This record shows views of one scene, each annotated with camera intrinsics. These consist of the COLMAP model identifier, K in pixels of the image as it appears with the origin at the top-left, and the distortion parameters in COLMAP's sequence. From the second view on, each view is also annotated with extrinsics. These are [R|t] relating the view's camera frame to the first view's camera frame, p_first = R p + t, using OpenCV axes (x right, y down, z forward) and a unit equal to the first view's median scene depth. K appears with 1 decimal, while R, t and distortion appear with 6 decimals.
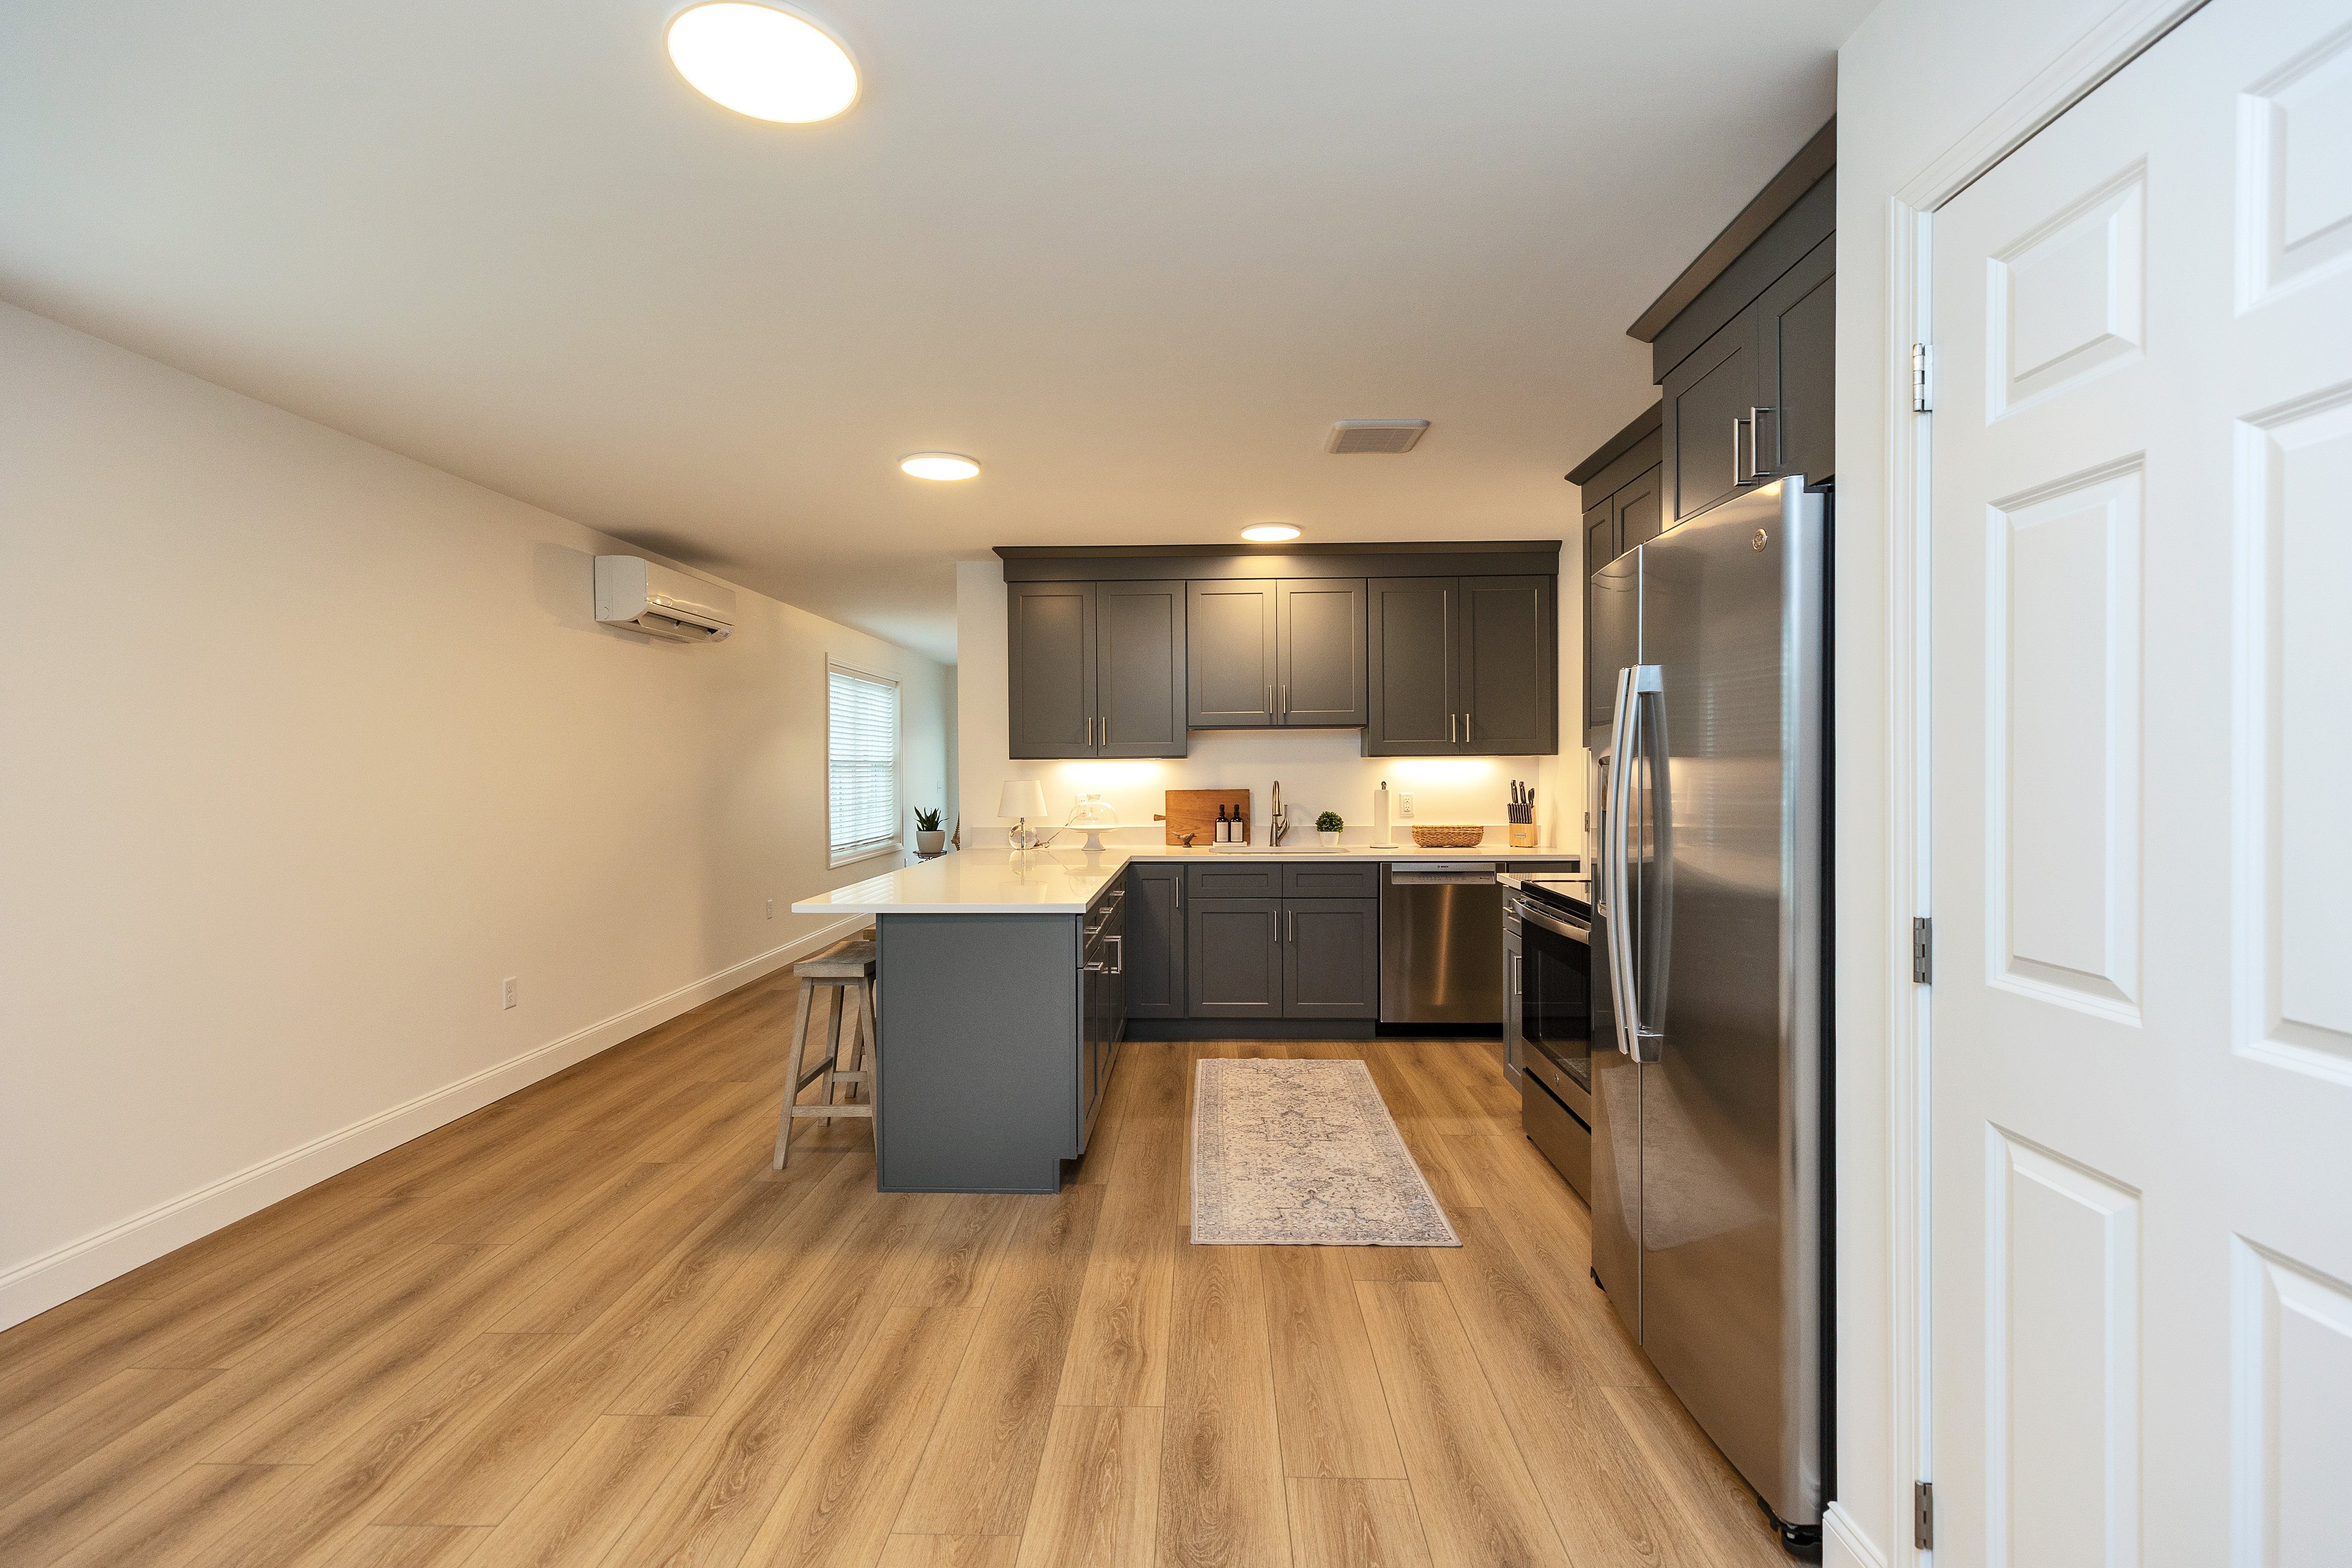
lens RADIAL K [[1046.8, 0, 1173.2], [0, 1046.8, 779.0], [0, 0, 1]] dist [0.006874, -0.001745]
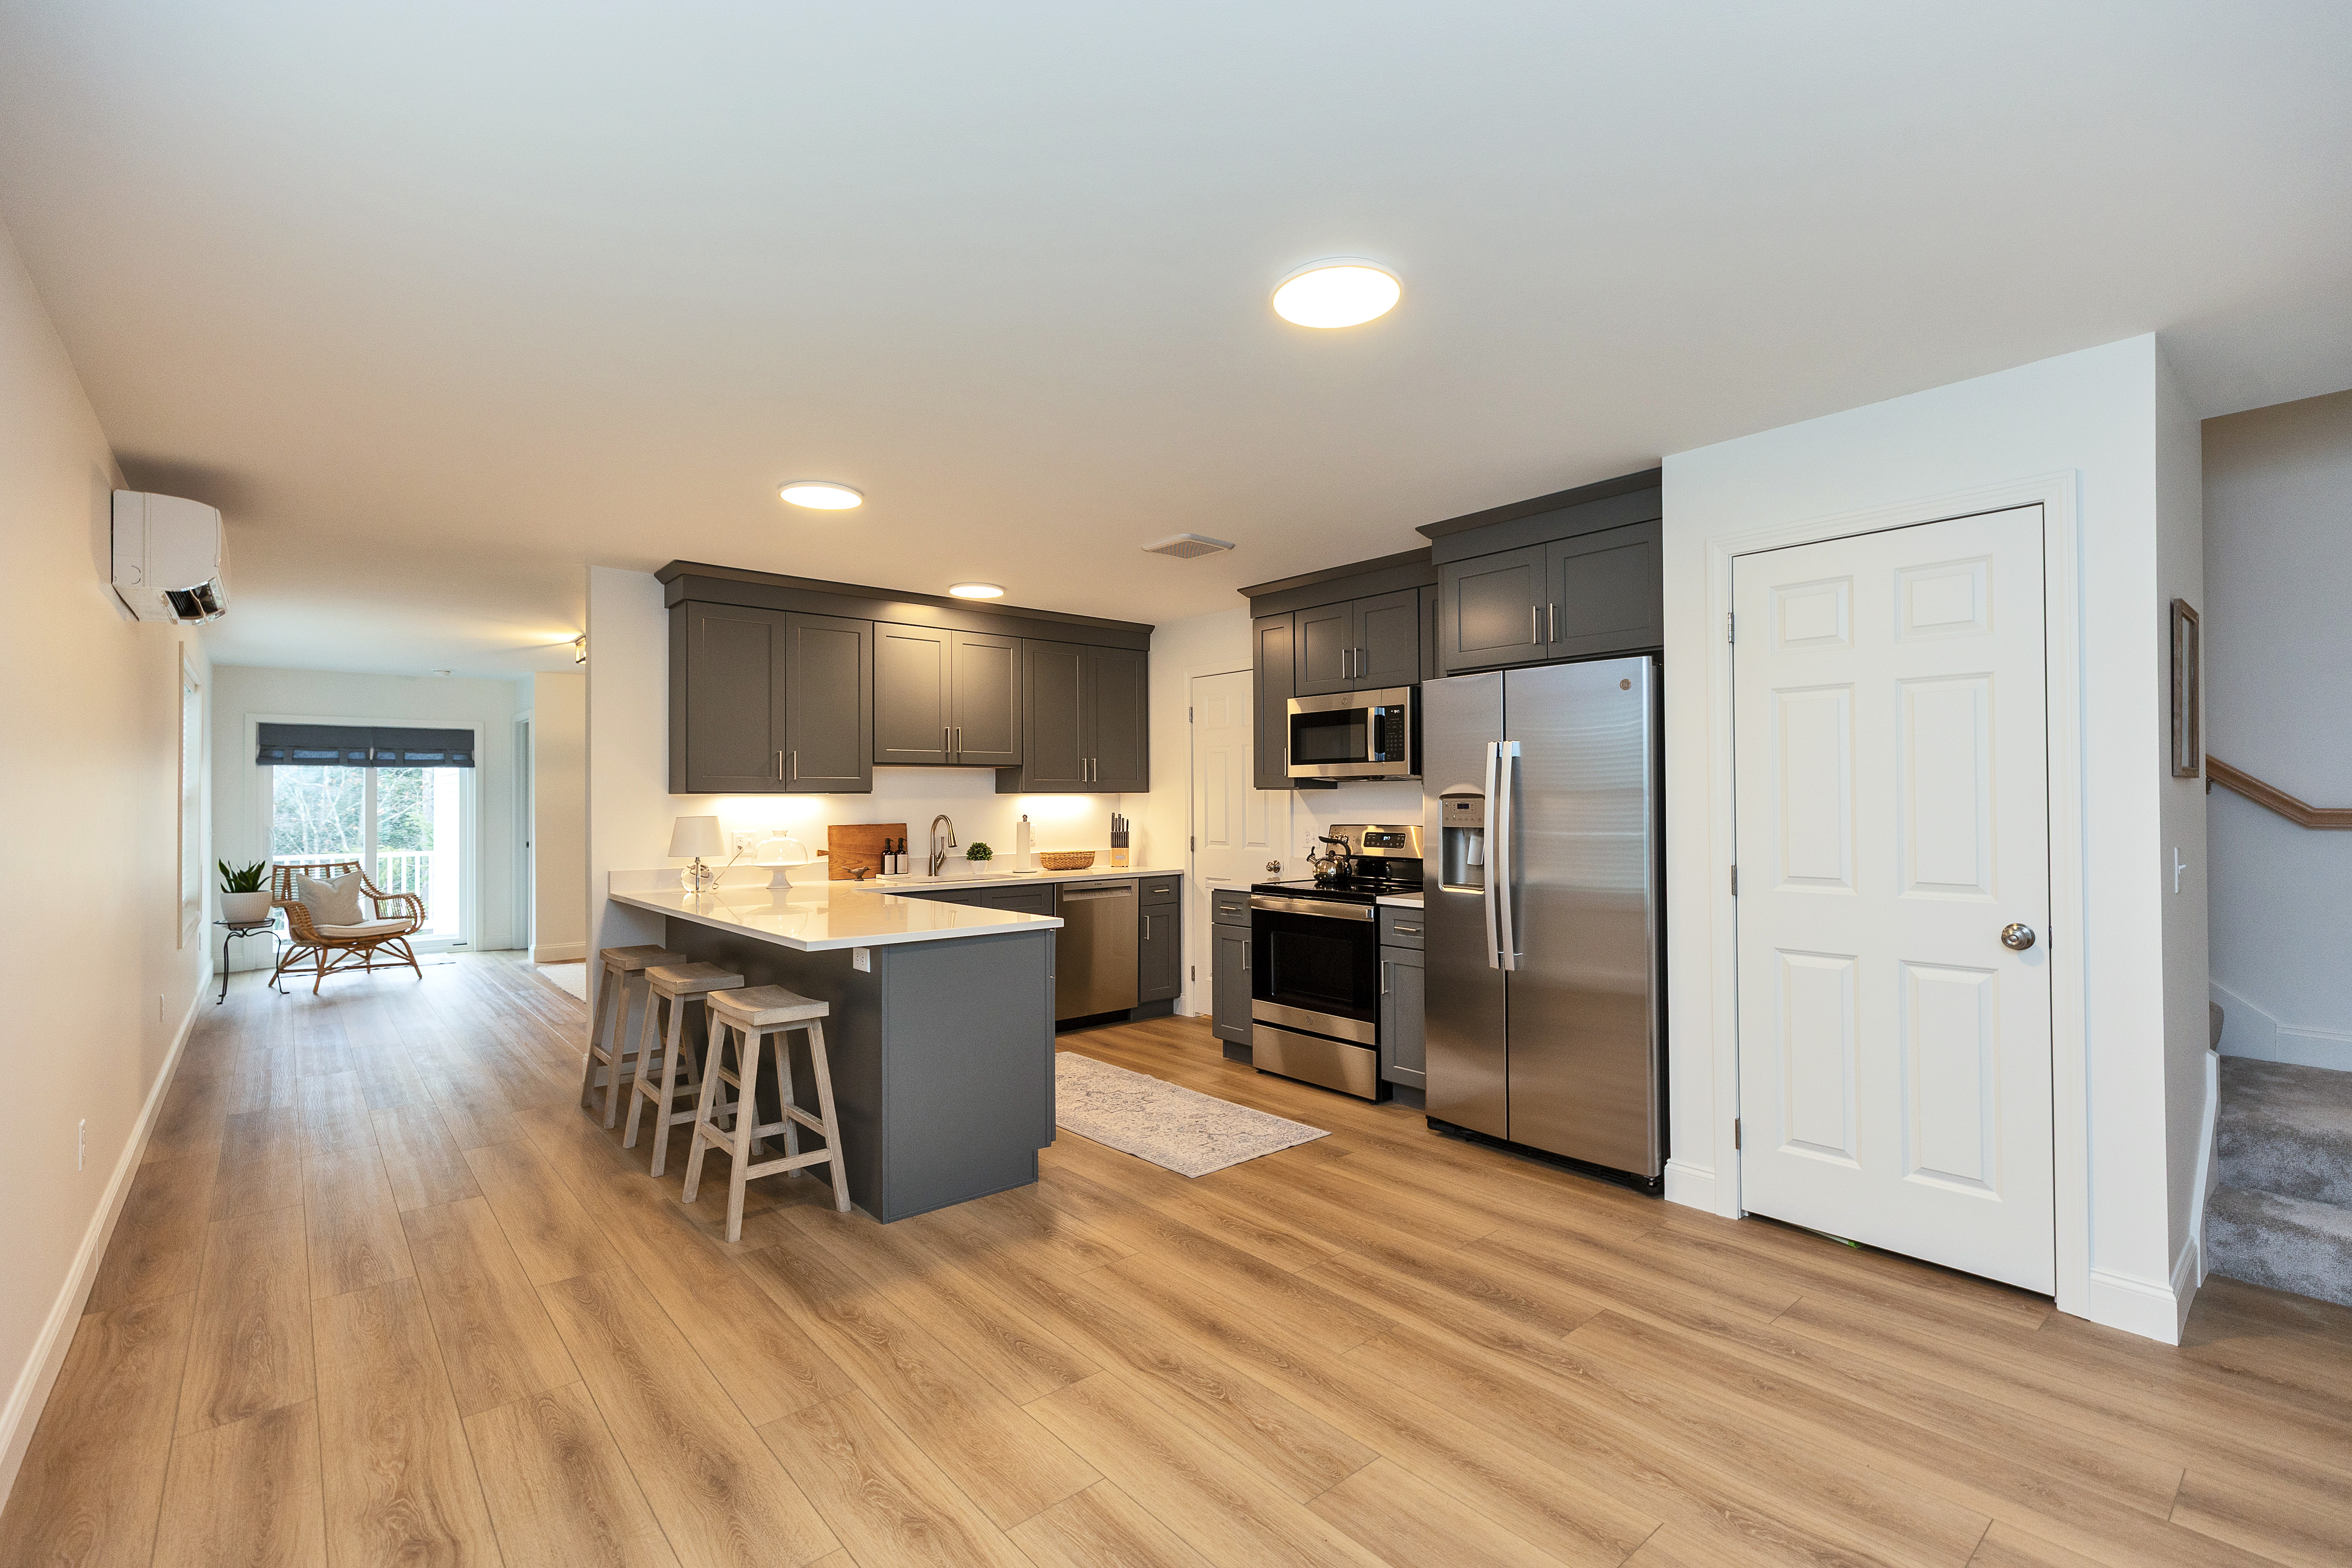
lens RADIAL K [[1044.3, 0, 1179.8], [0, 1044.3, 789.7], [0, 0, 1]] dist [0.002993, -0.000051]
pose [[0.738306, 0.009827, 0.674394, -0.697945], [0.008245, 0.999688, -0.023593, 0.004976], [-0.674415, 0.022979, 0.737995, 0.059471]]
